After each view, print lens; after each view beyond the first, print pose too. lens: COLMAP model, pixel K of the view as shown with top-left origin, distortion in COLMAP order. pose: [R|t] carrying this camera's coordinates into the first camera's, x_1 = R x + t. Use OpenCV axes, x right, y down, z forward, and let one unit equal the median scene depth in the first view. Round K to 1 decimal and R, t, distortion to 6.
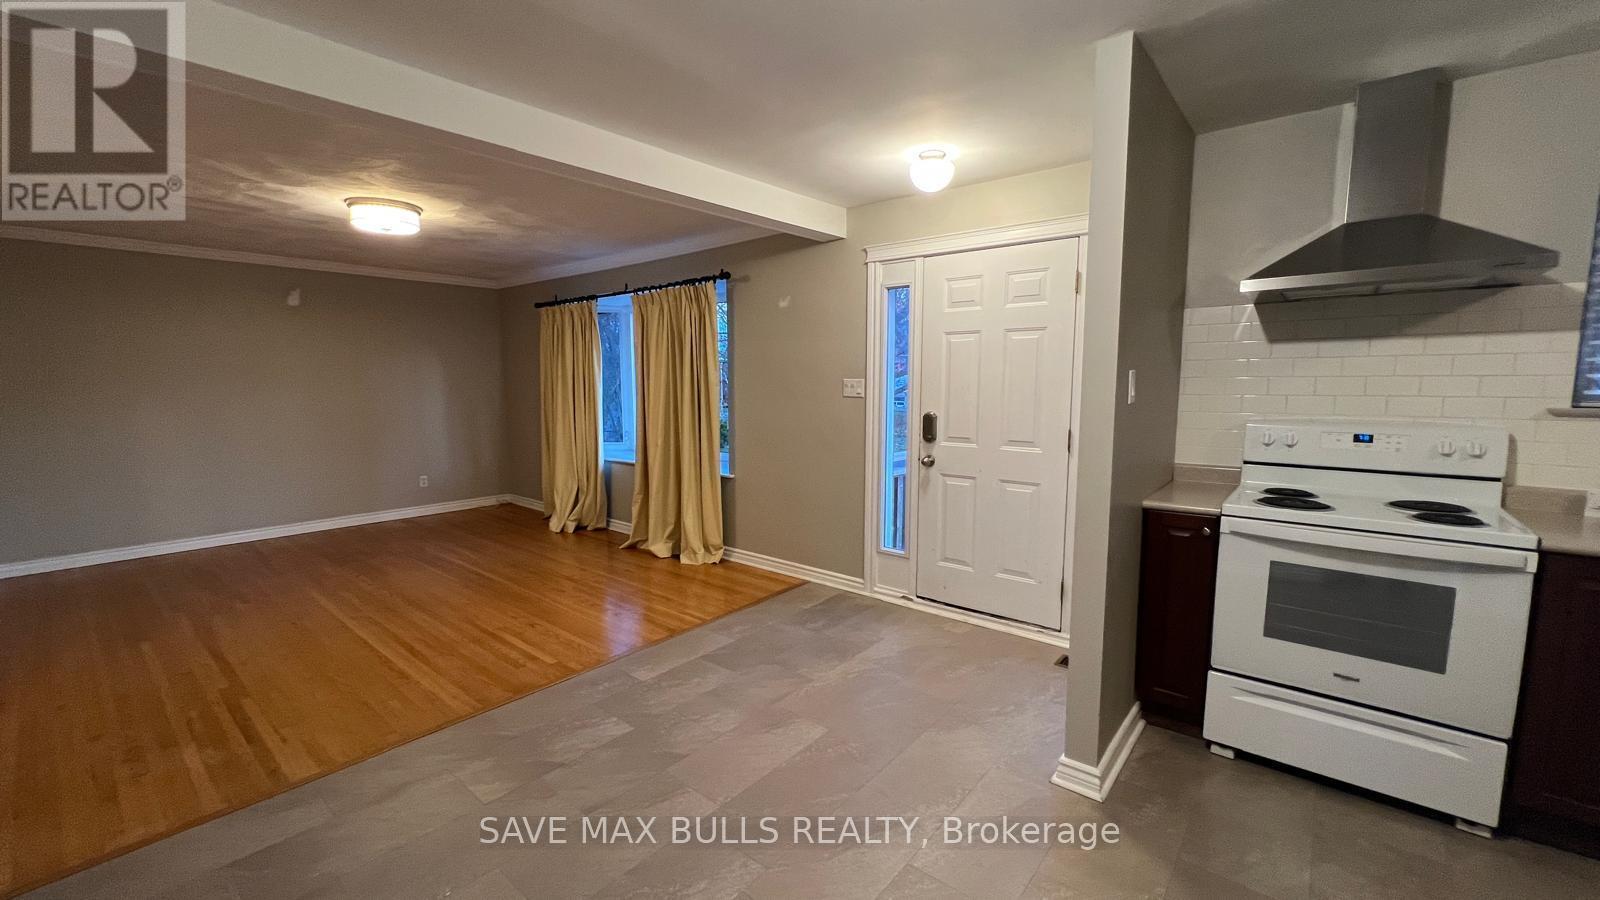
lens RADIAL K [[638.6, 0, 799.0], [0, 638.6, 452.5], [0, 0, 1]] dist [-0.000797, -0.000168]
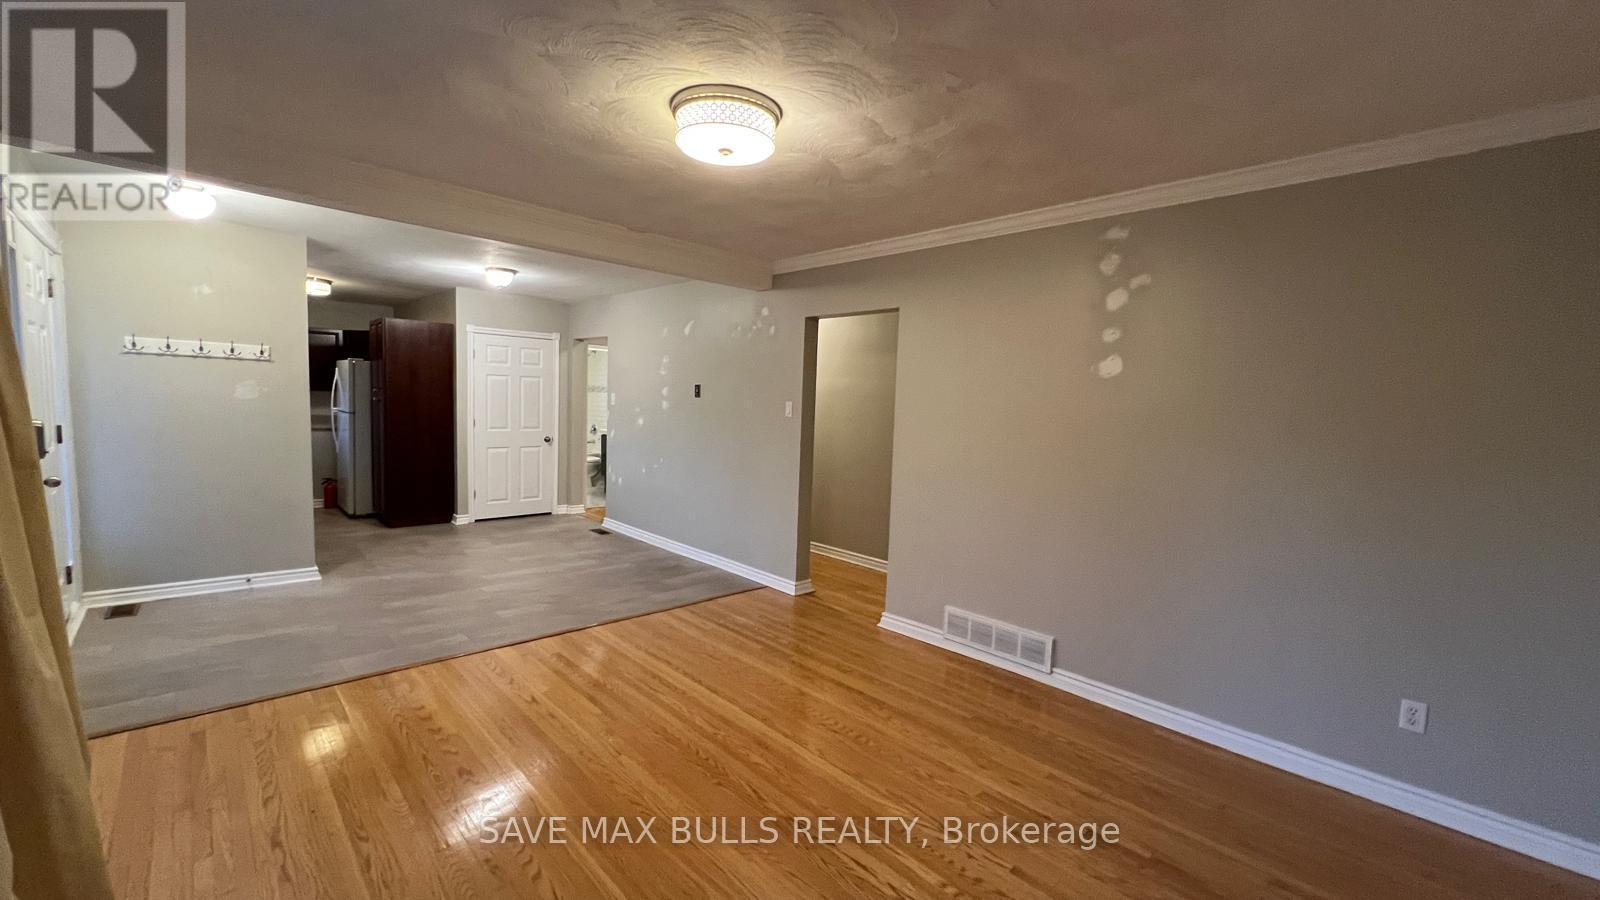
lens RADIAL K [[638.6, 0, 799.0], [0, 638.6, 452.5], [0, 0, 1]] dist [-0.000797, -0.000168]
pose [[-0.993246, -0.044363, 0.107207, -0.818412], [-0.022752, 0.980546, 0.194969, -0.200473], [-0.113771, 0.191213, -0.974933, 1.678017]]
